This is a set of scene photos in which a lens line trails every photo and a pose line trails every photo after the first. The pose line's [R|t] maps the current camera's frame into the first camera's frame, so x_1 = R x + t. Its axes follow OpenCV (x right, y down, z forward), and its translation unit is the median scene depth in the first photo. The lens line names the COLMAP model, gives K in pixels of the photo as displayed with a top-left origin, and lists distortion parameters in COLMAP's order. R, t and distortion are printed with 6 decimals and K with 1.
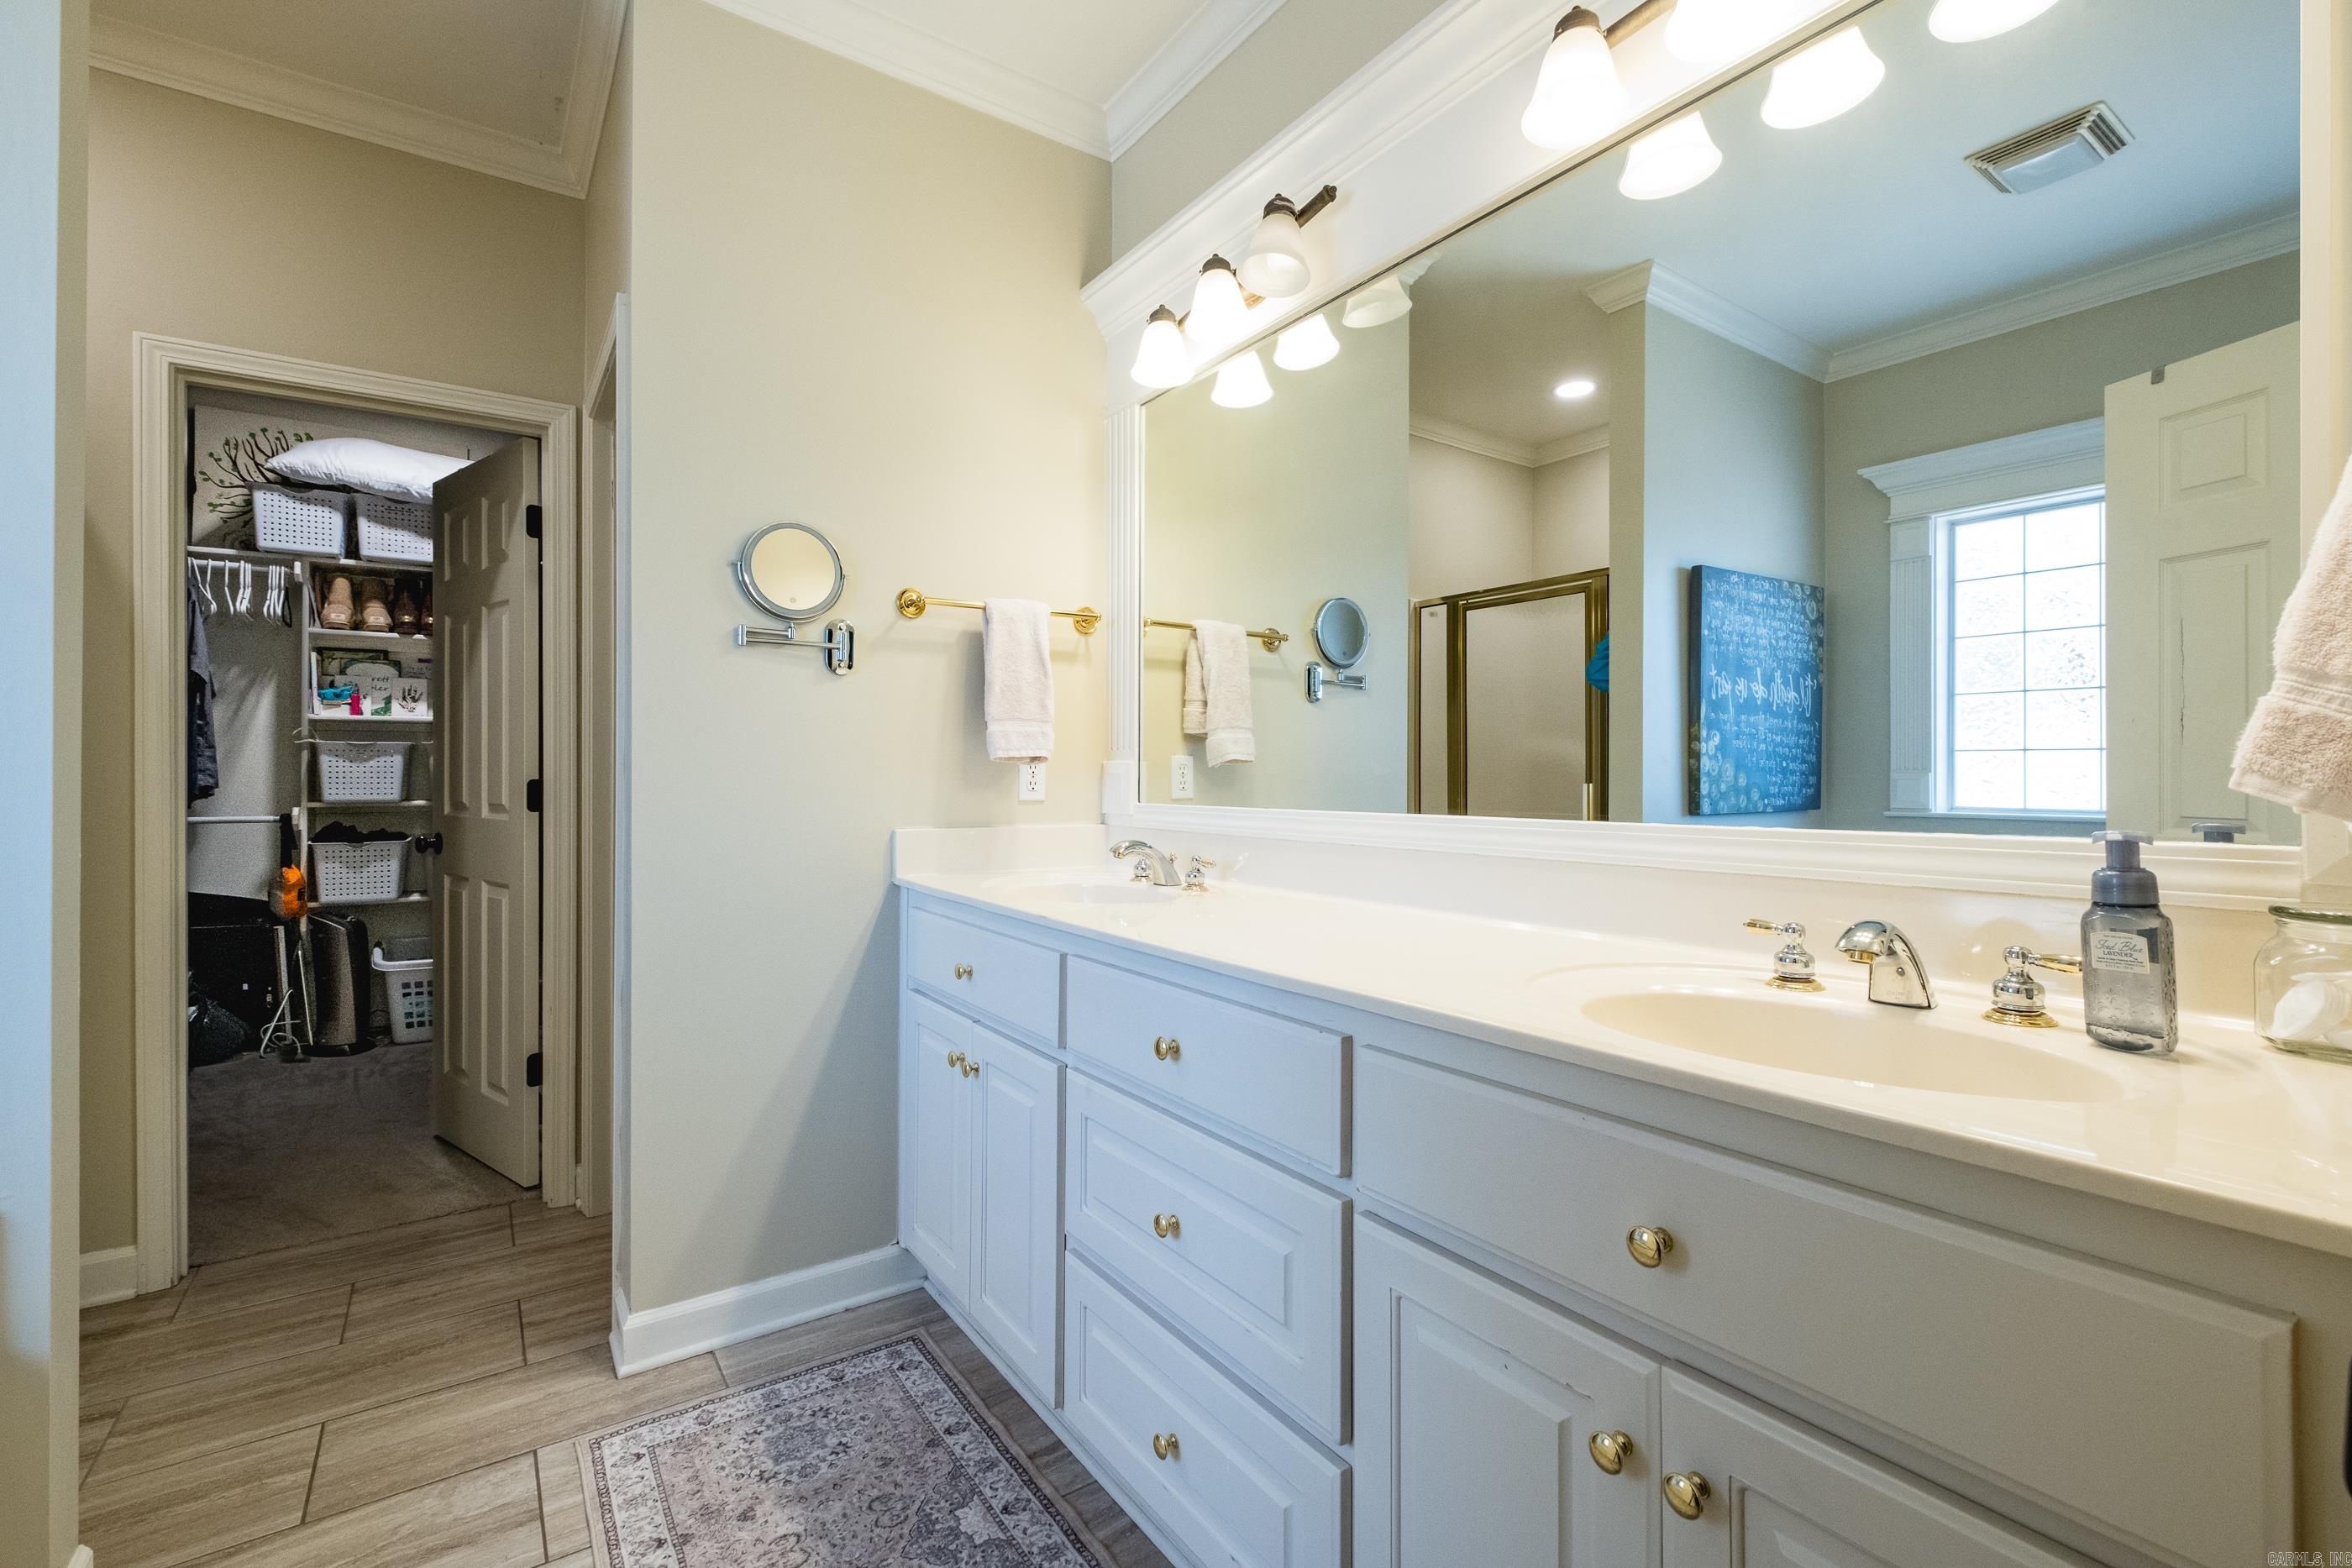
lens RADIAL K [[1027.4, 0, 1174.1], [0, 1027.4, 768.4], [0, 0, 1]] dist [0.009280, -0.006044]
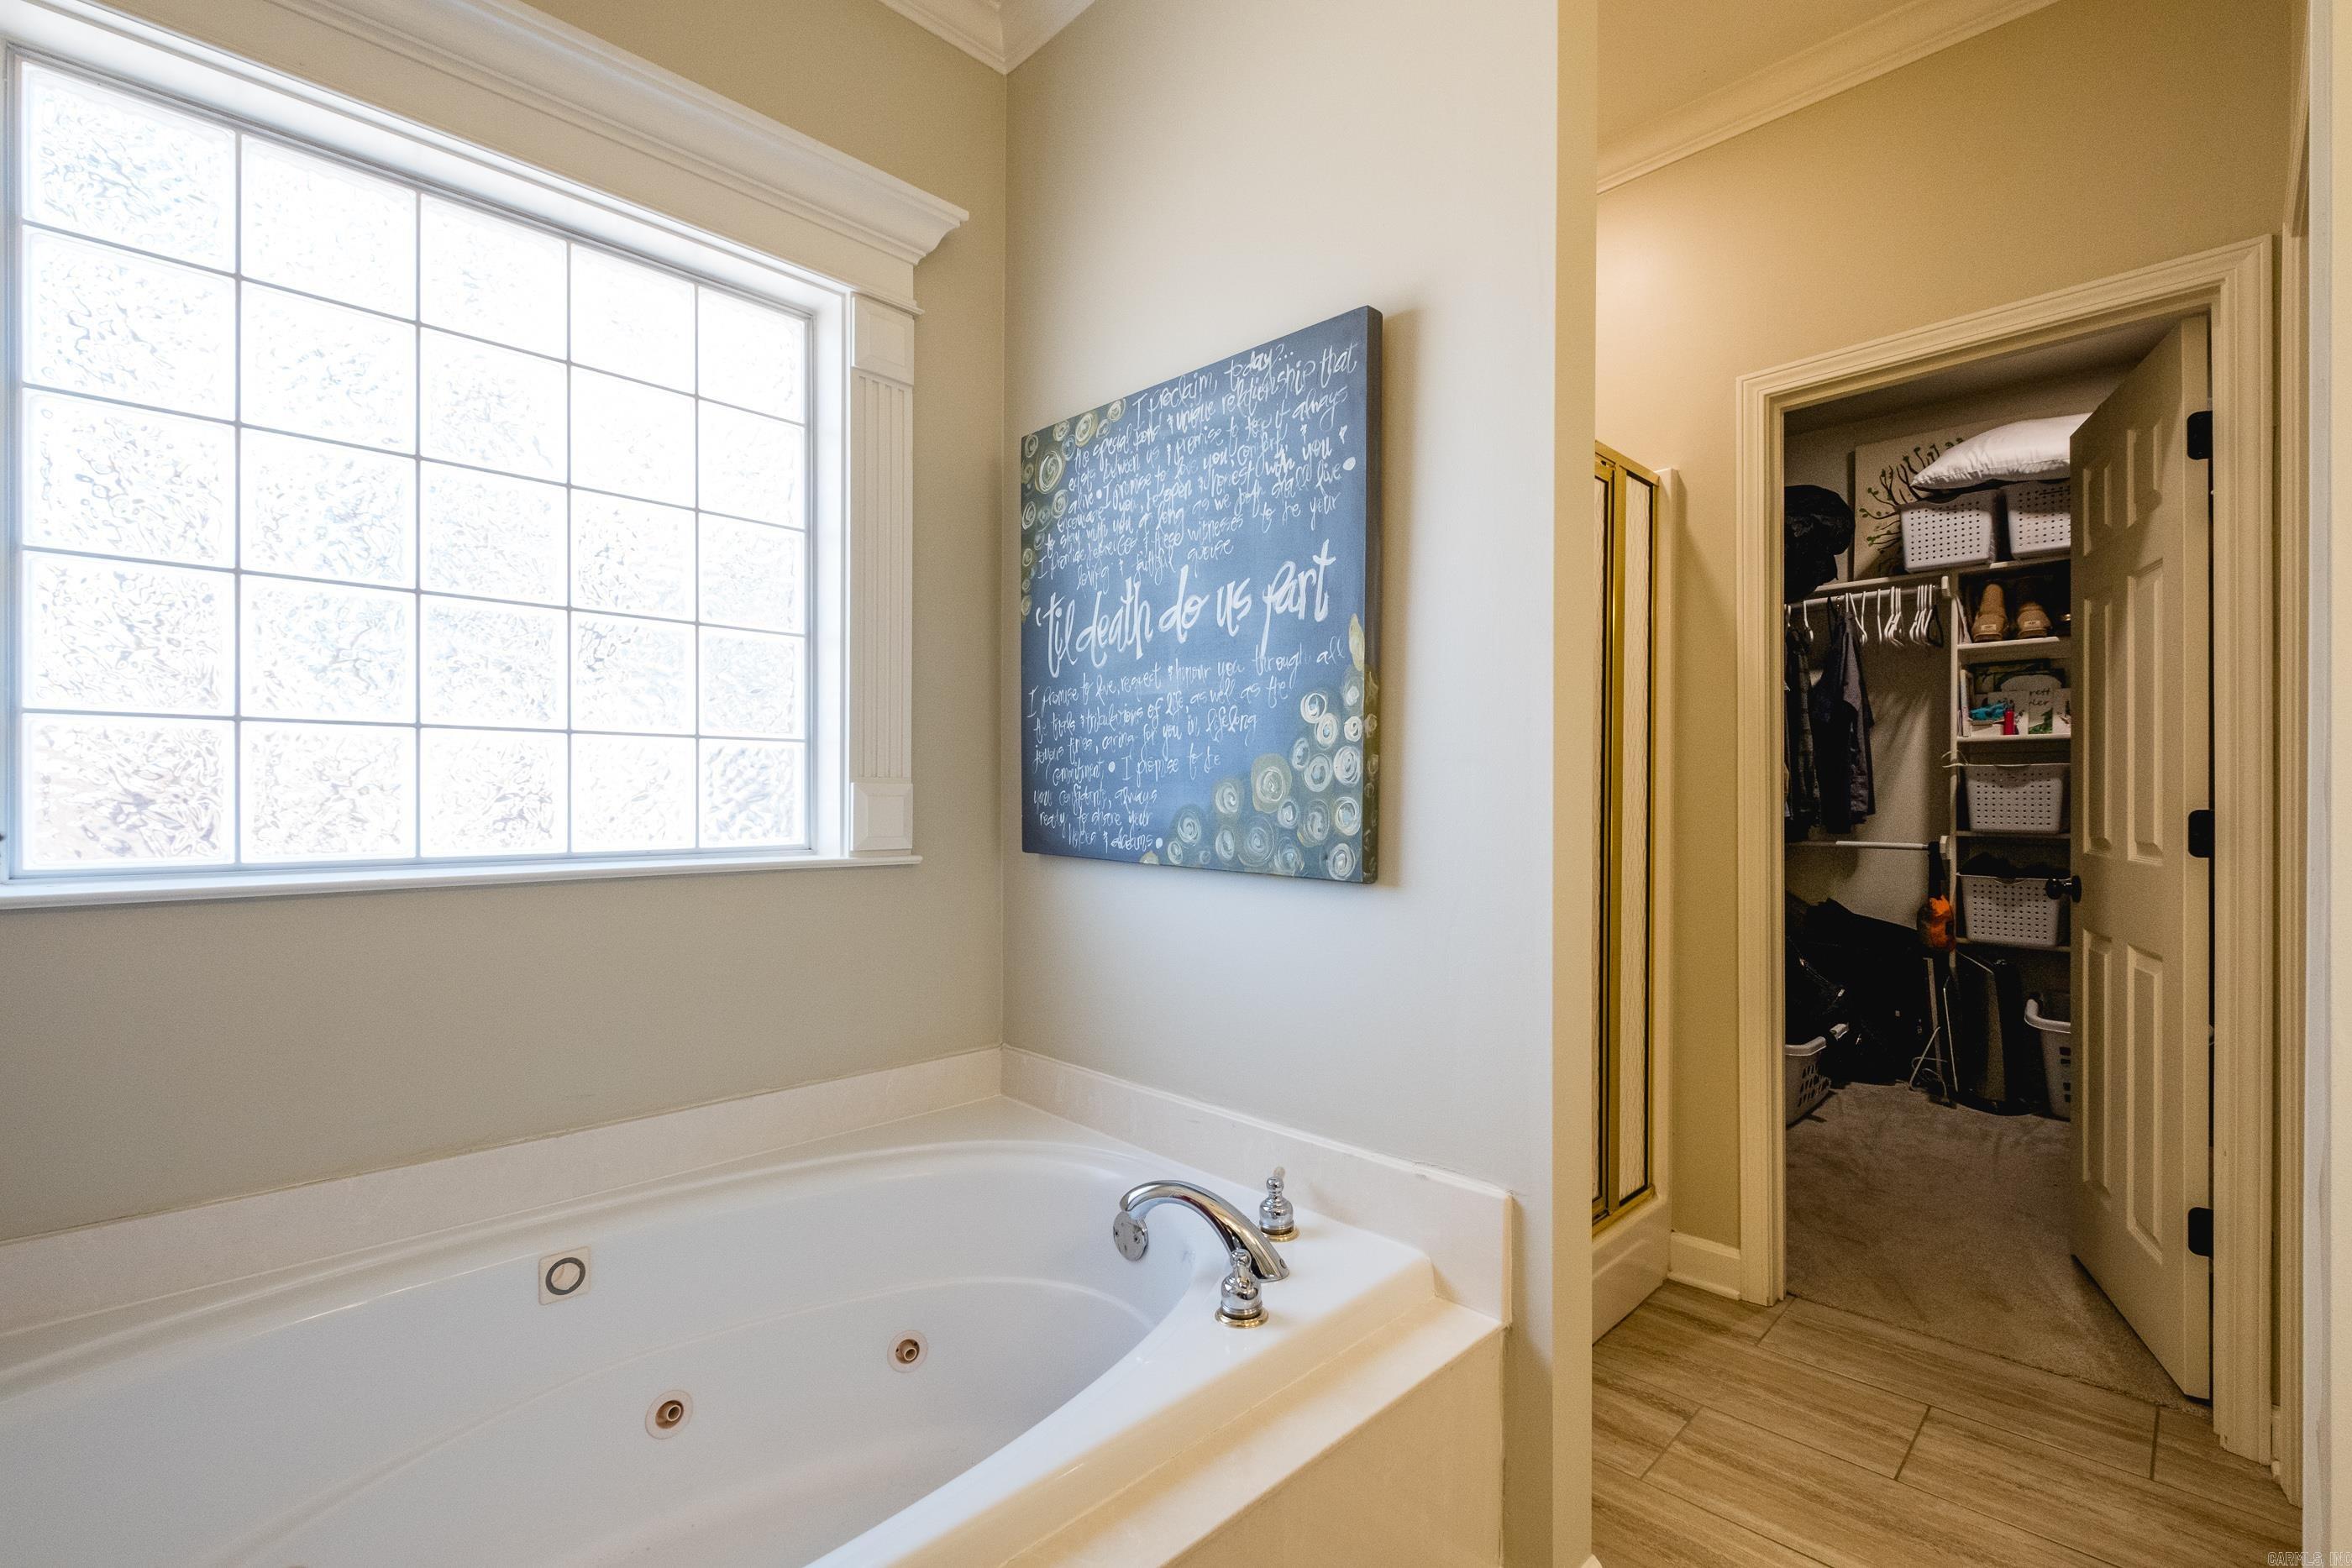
lens RADIAL K [[1027.4, 0, 1169.1], [0, 1027.4, 798.7], [0, 0, 1]] dist [0.009280, -0.006044]
pose [[0.174345, 0.001829, -0.984683, -0.073209], [0.002735, 0.999994, 0.002342, -0.000428], [0.984681, -0.003101, 0.174339, 0.232267]]
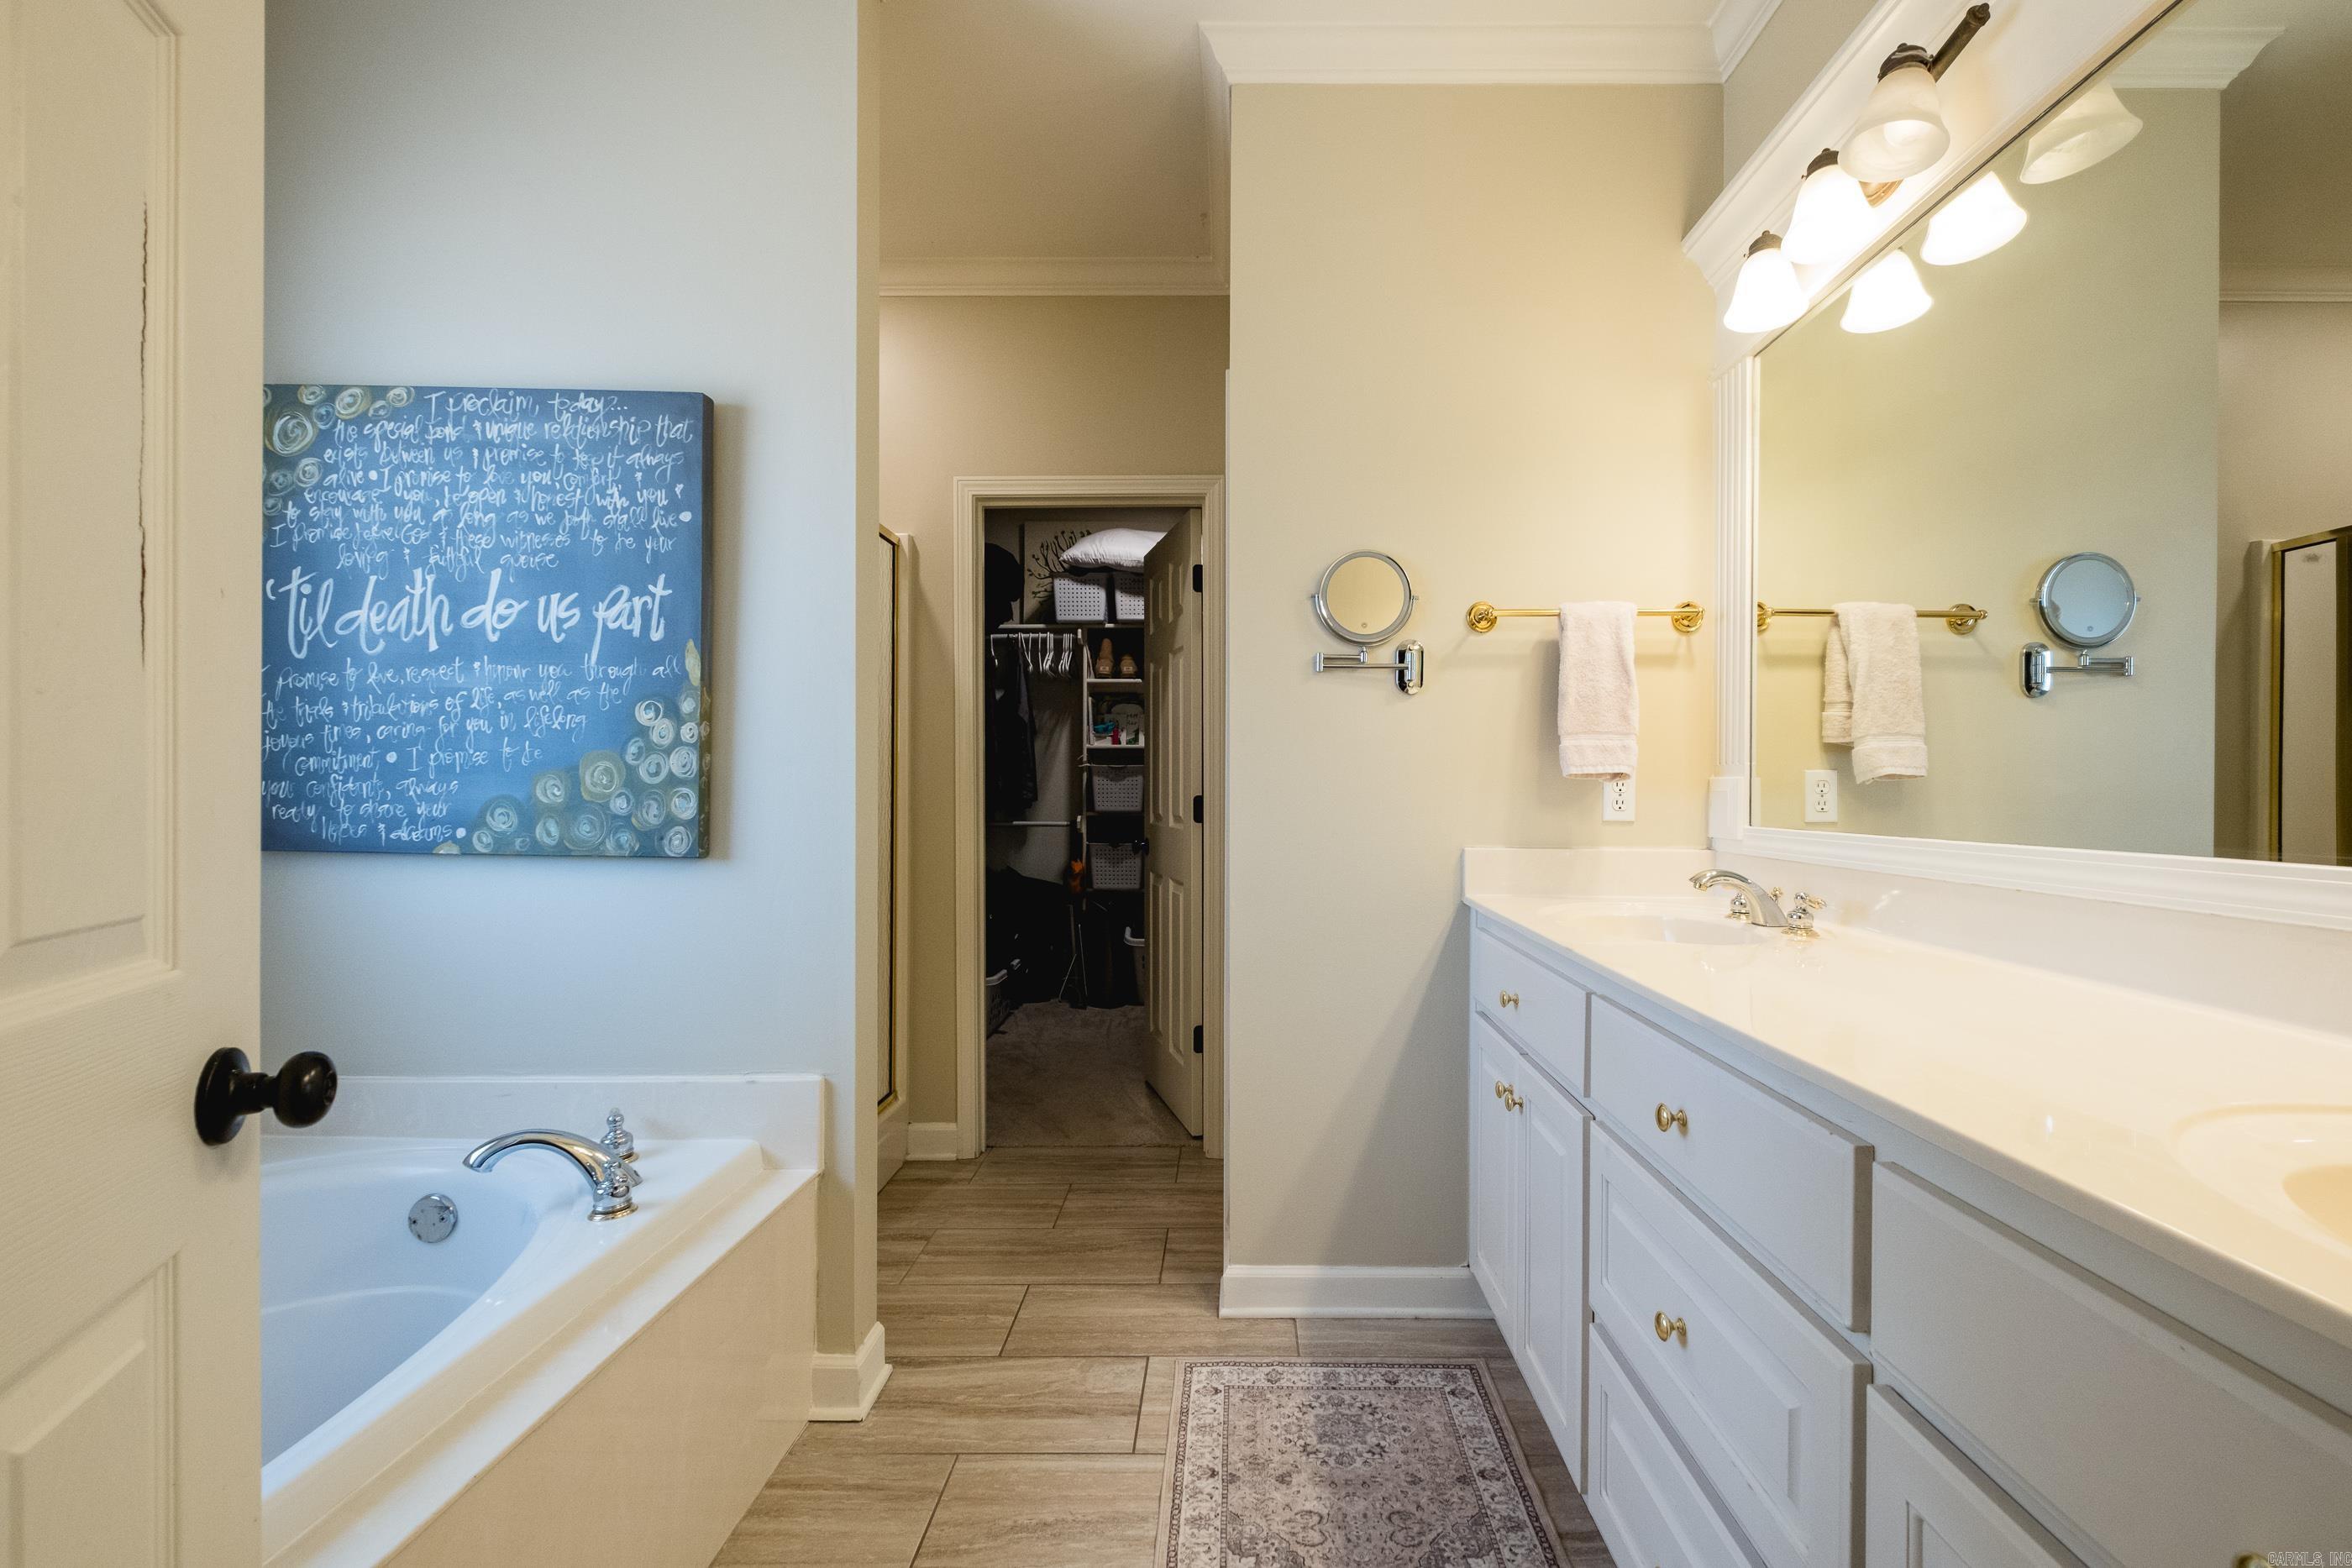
lens RADIAL K [[1027.4, 0, 1222.8], [0, 1027.4, 789.0], [0, 0, 1]] dist [0.009280, -0.006044]
pose [[0.817619, 0.000998, -0.575759, 0.098068], [0.001499, 0.999991, 0.003862, -0.001277], [0.575758, -0.004020, 0.817610, 0.053288]]
